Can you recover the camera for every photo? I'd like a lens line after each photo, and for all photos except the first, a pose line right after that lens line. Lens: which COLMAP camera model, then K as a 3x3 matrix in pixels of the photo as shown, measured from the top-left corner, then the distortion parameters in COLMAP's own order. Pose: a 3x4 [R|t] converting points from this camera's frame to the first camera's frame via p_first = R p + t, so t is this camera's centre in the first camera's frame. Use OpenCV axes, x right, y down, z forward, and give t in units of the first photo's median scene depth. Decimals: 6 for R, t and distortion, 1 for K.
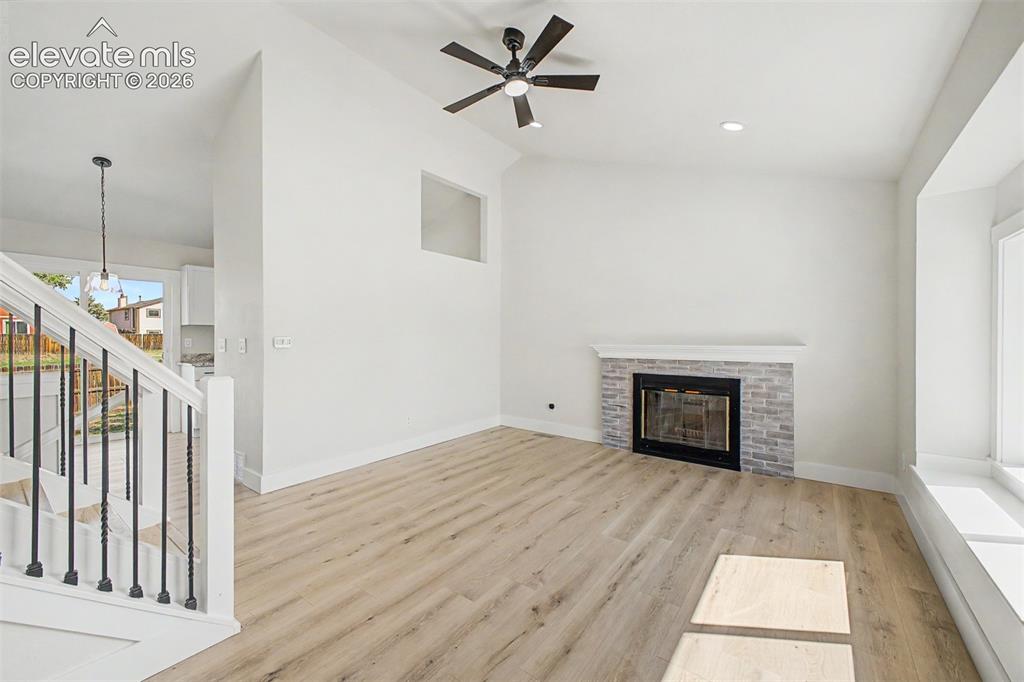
lens RADIAL K [[402.2, 0, 510.2], [0, 402.2, 336.9], [0, 0, 1]] dist [0.011319, -0.000254]
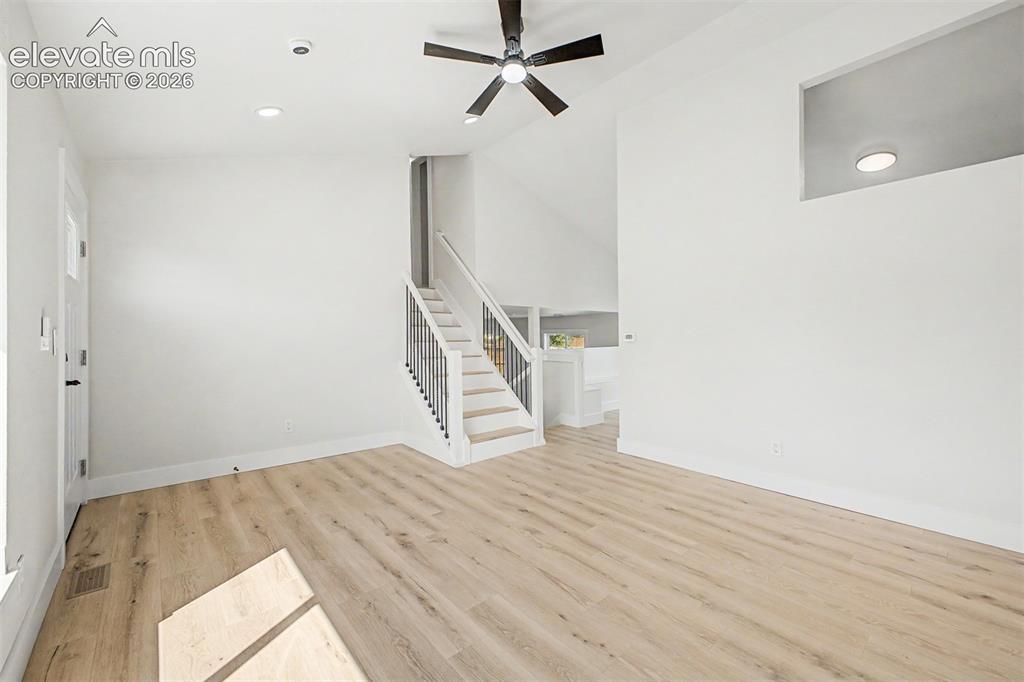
lens RADIAL K [[402.2, 0, 511.5], [0, 402.2, 335.9], [0, 0, 1]] dist [0.011319, -0.000254]
pose [[-0.185043, 0.007125, -0.982705, 0.947781], [-0.002238, 0.999968, 0.007672, 0.003191], [0.982728, 0.003619, -0.185021, 1.158255]]
